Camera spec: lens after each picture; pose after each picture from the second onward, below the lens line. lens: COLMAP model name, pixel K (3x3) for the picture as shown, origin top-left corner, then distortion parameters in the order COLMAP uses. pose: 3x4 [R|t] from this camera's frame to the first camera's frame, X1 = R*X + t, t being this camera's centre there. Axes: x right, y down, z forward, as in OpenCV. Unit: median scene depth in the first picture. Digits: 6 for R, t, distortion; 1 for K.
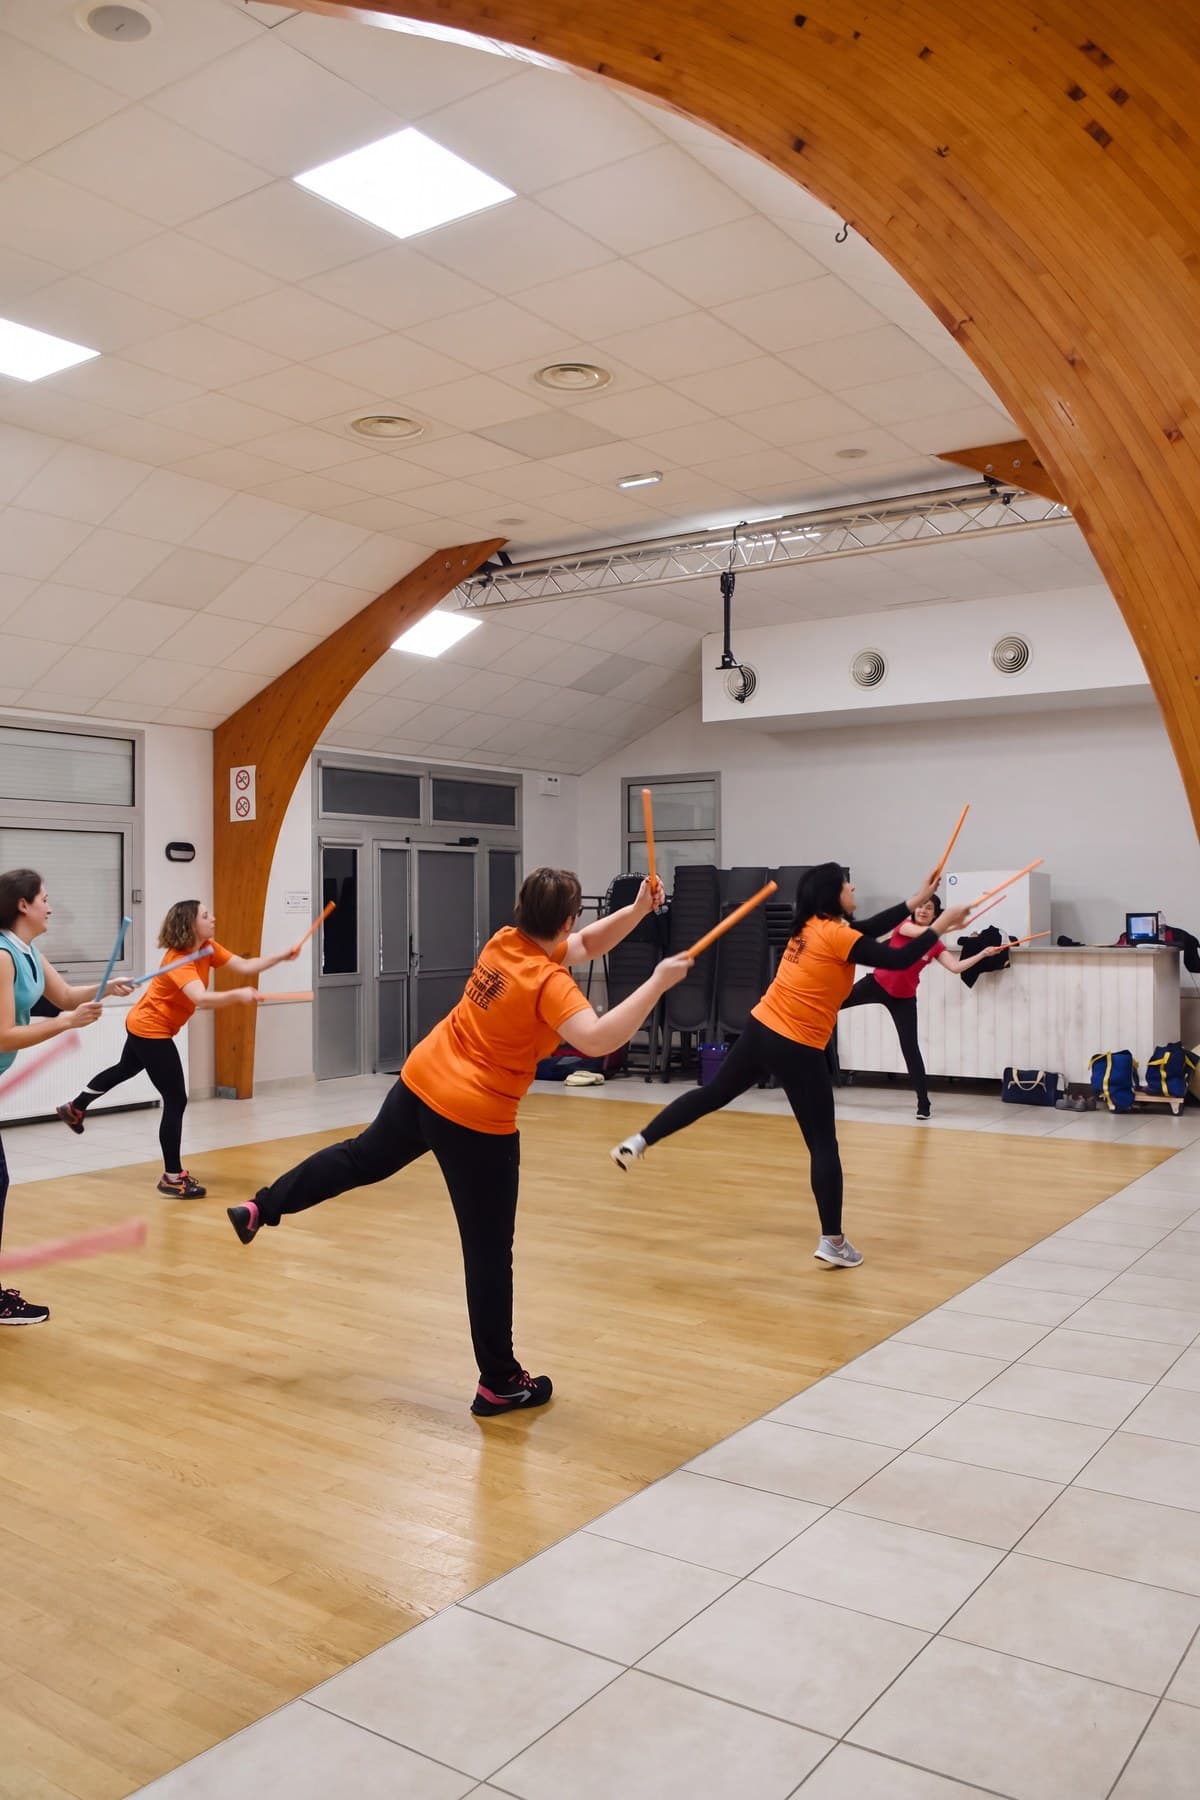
lens RADIAL K [[1446.6, 0, 600.0], [0, 1446.6, 900.0], [0, 0, 1]] dist [-0.058583, -0.002539]
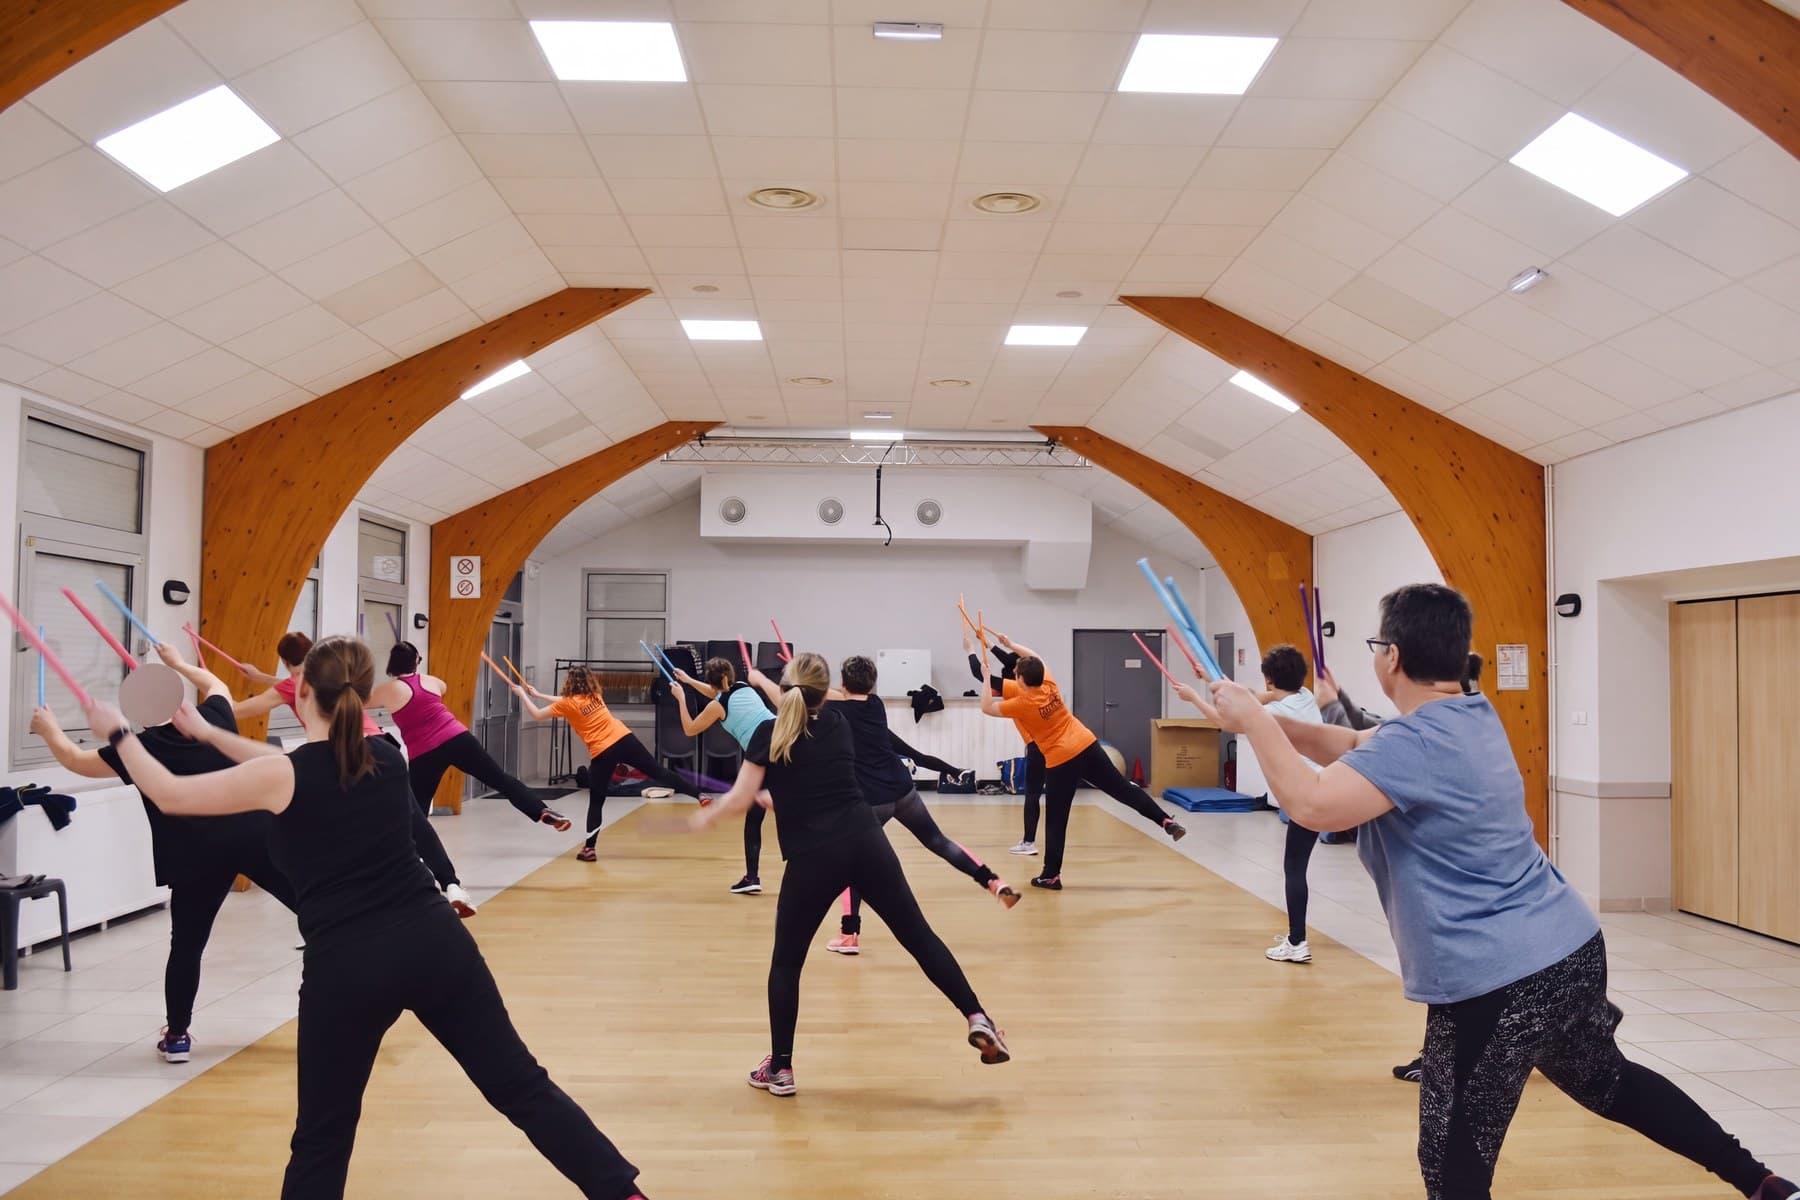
lens RADIAL K [[1446.6, 0, 900.0], [0, 1446.6, 600.0], [0, 0, 1]] dist [-0.058583, -0.002539]
pose [[0.801728, 0.040934, 0.596286, -0.702360], [-0.014355, 0.998683, -0.049257, 0.004299], [-0.597517, 0.030931, 0.801260, -0.262734]]
